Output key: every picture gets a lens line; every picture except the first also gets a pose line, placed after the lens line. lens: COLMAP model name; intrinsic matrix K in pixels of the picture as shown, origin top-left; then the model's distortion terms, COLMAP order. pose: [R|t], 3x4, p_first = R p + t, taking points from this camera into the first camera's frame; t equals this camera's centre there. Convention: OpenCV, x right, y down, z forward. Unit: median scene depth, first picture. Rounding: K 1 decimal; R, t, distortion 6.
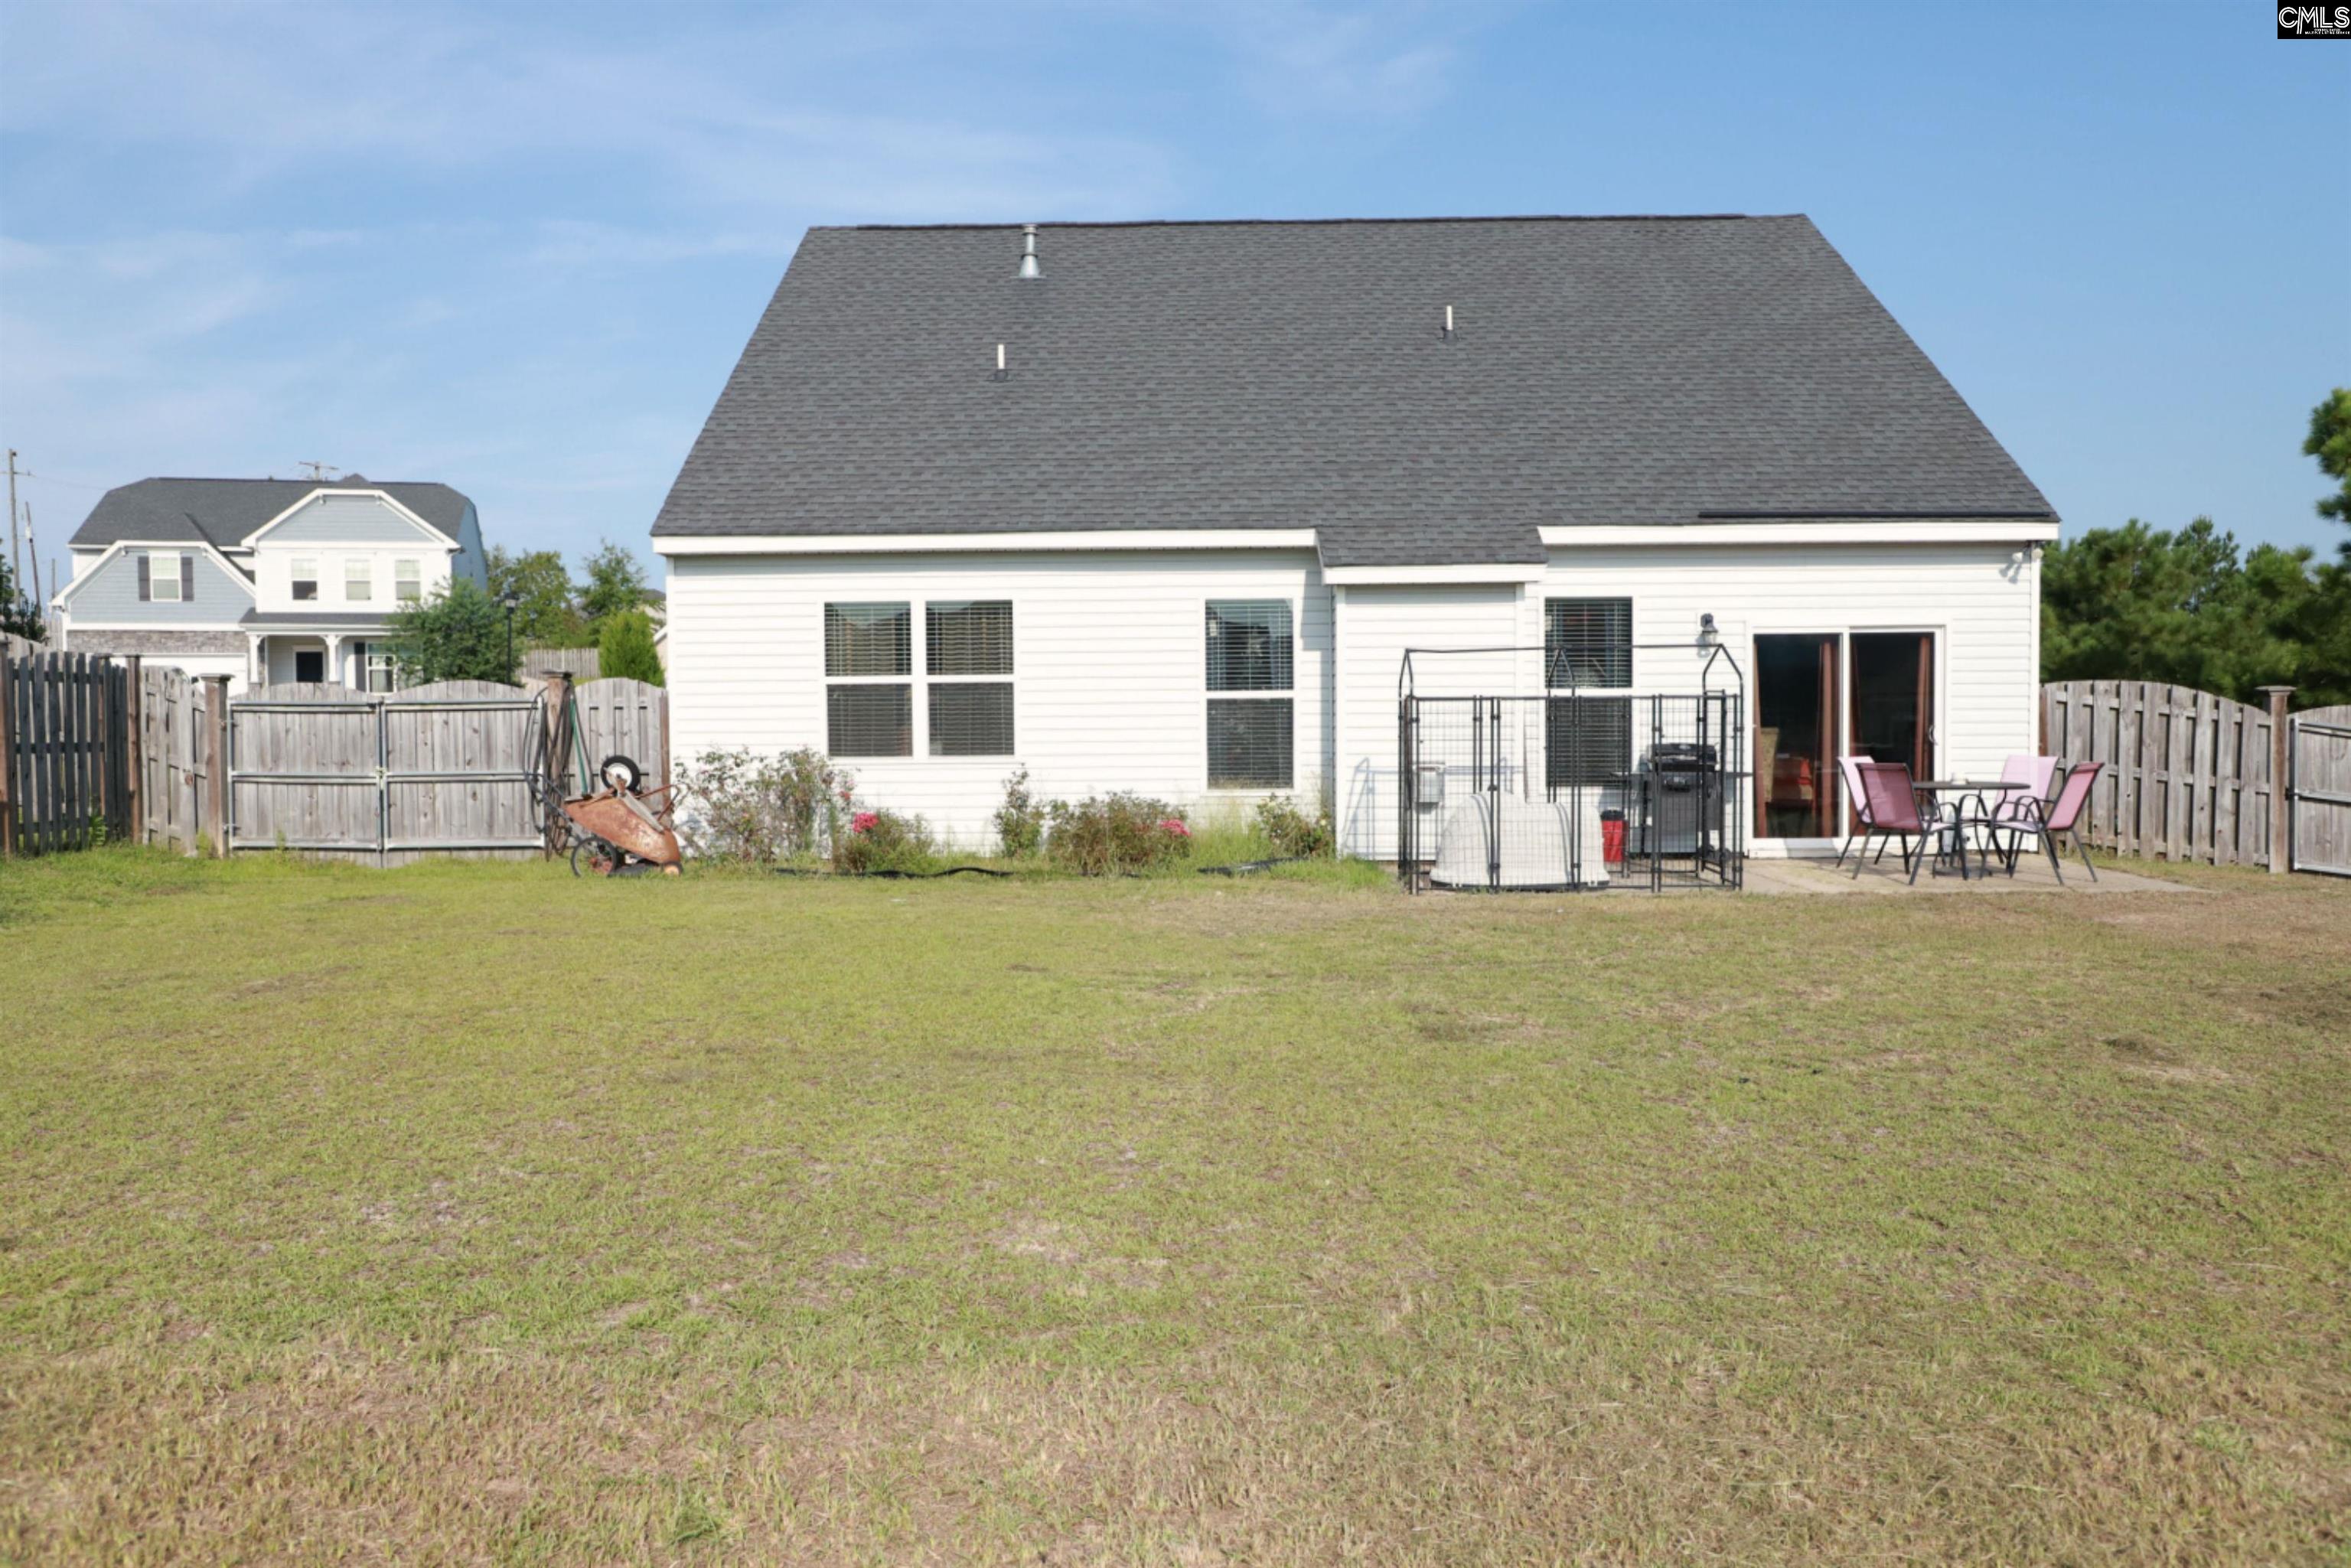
lens RADIAL K [[1756.0, 0, 1179.3], [0, 1756.0, 780.7], [0, 0, 1]] dist [-0.024939, -0.001233]
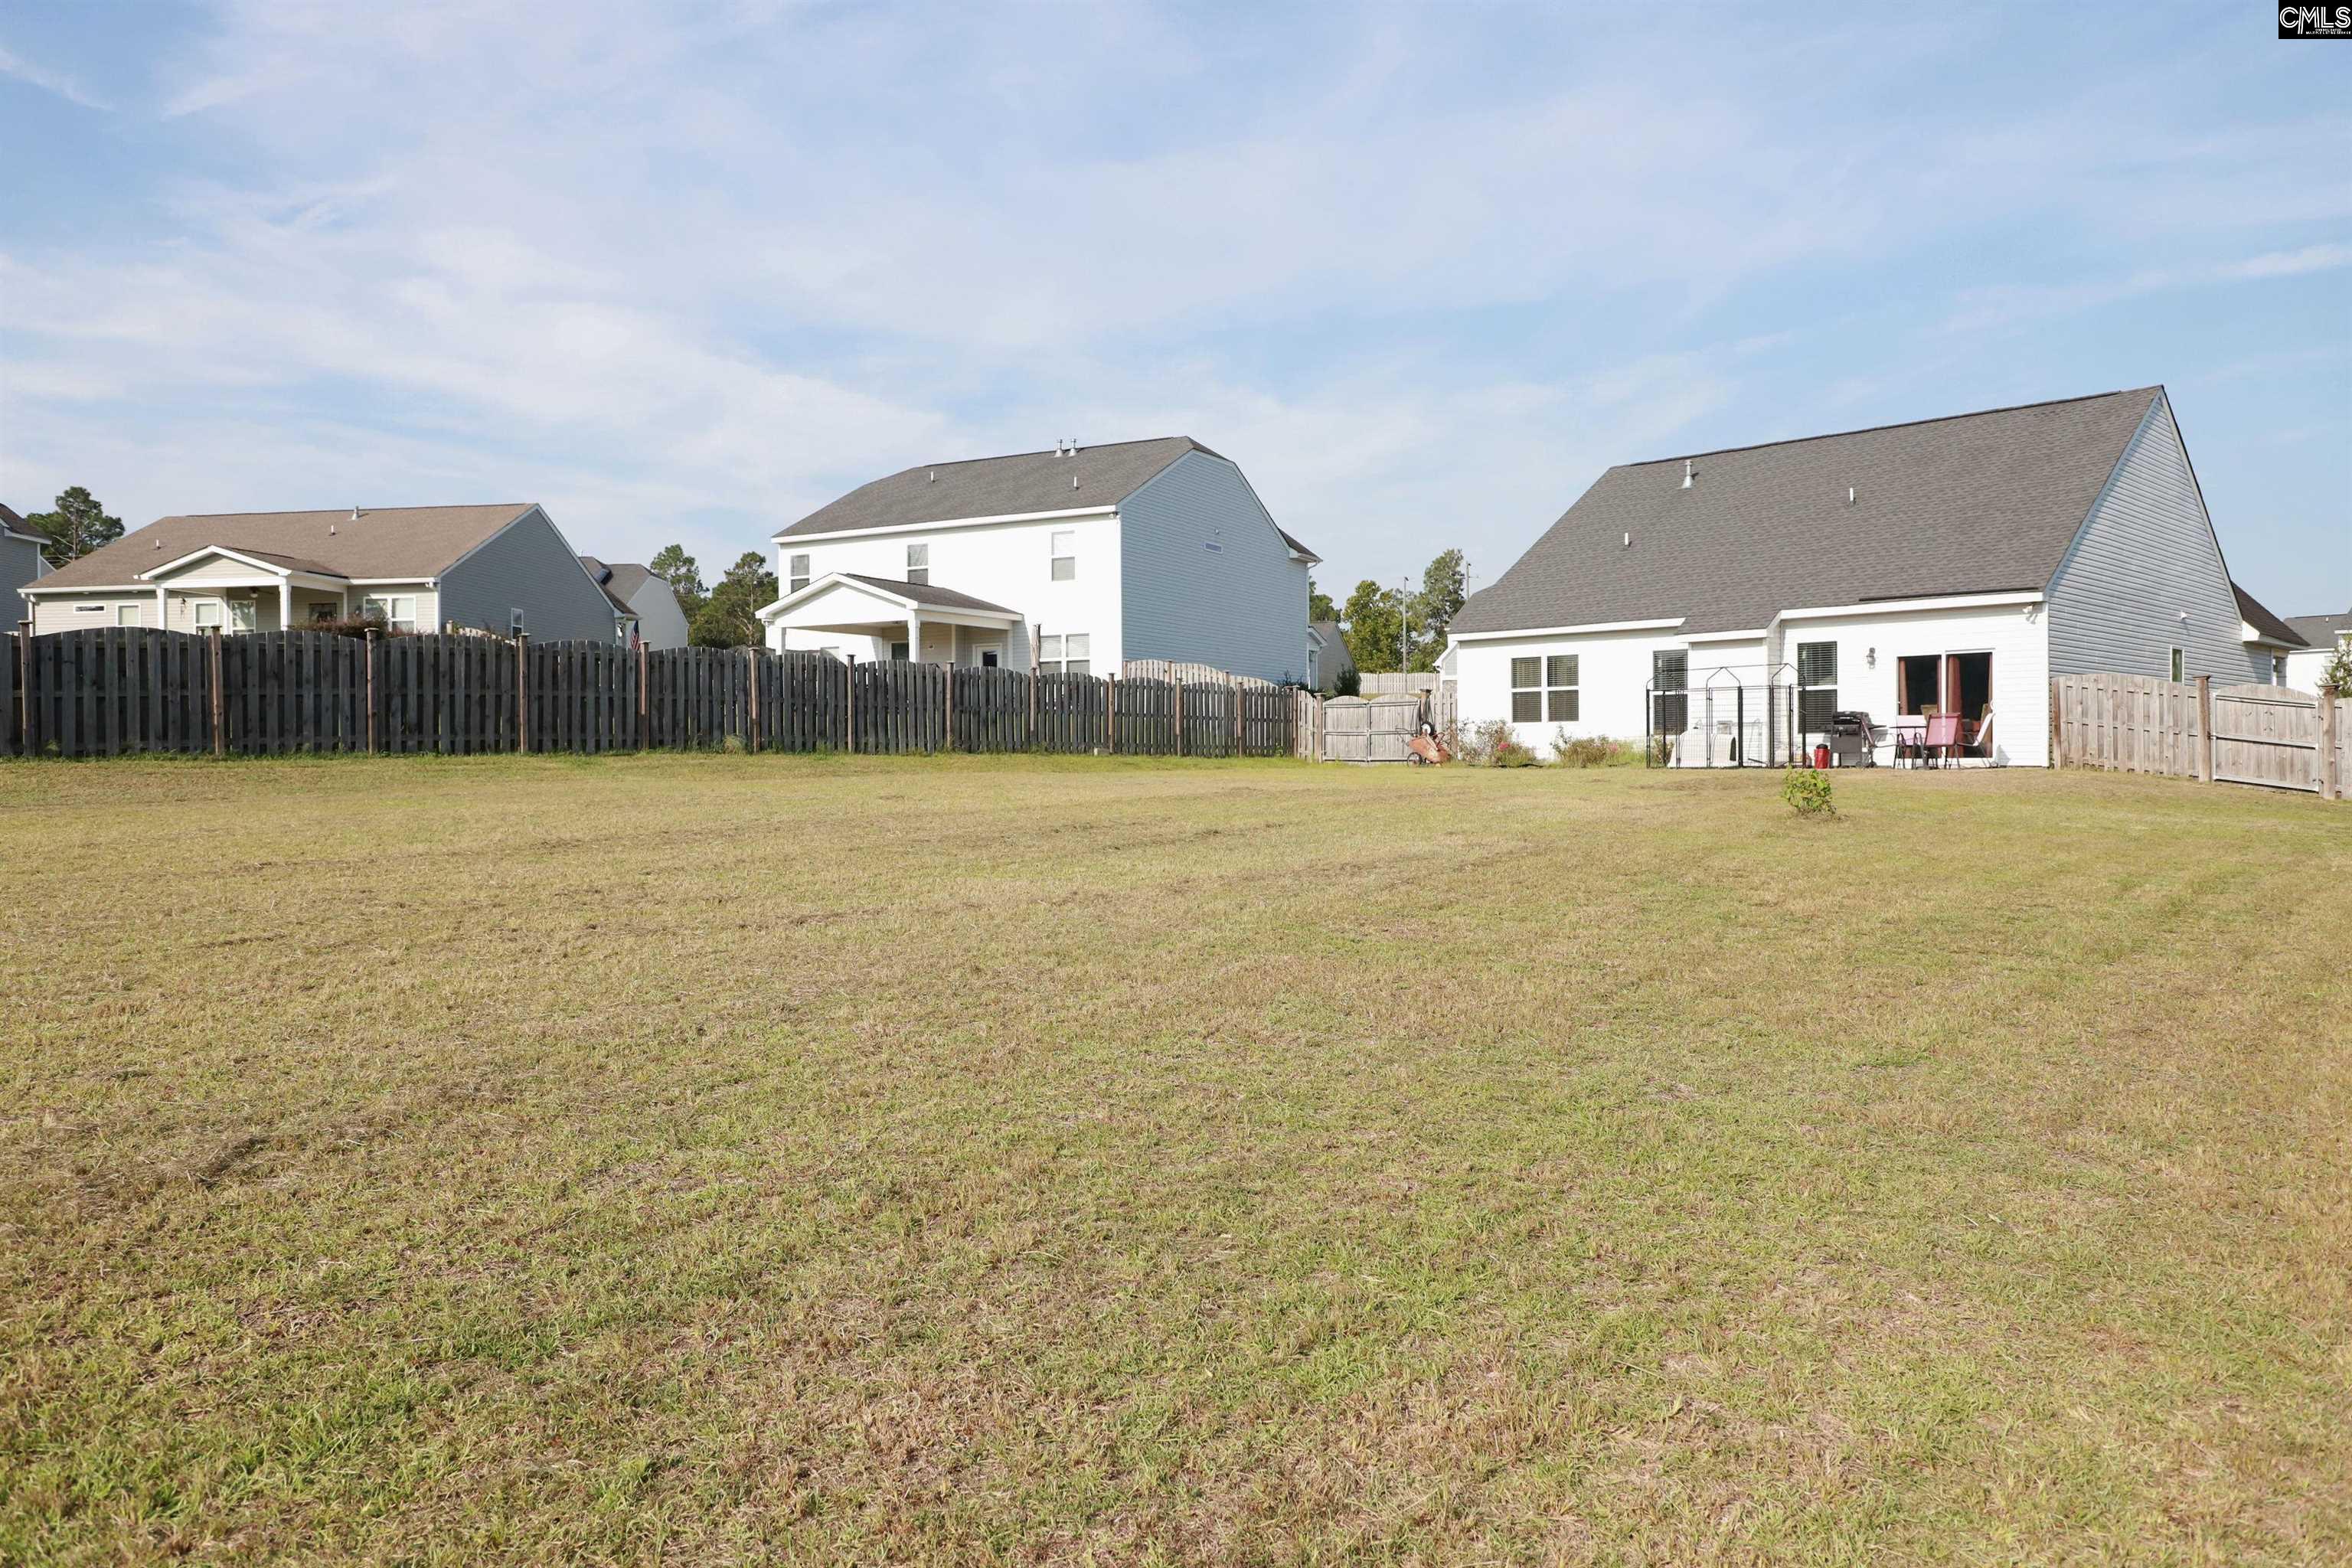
lens RADIAL K [[1625.7, 0, 1174.0], [0, 1625.7, 778.4], [0, 0, 1]] dist [-0.063527, 0.021525]
pose [[0.691589, 0.014177, -0.722152, 1.081389], [-0.031264, 0.999458, -0.010320, 0.100381], [0.721614, 0.029714, 0.691657, -0.860387]]
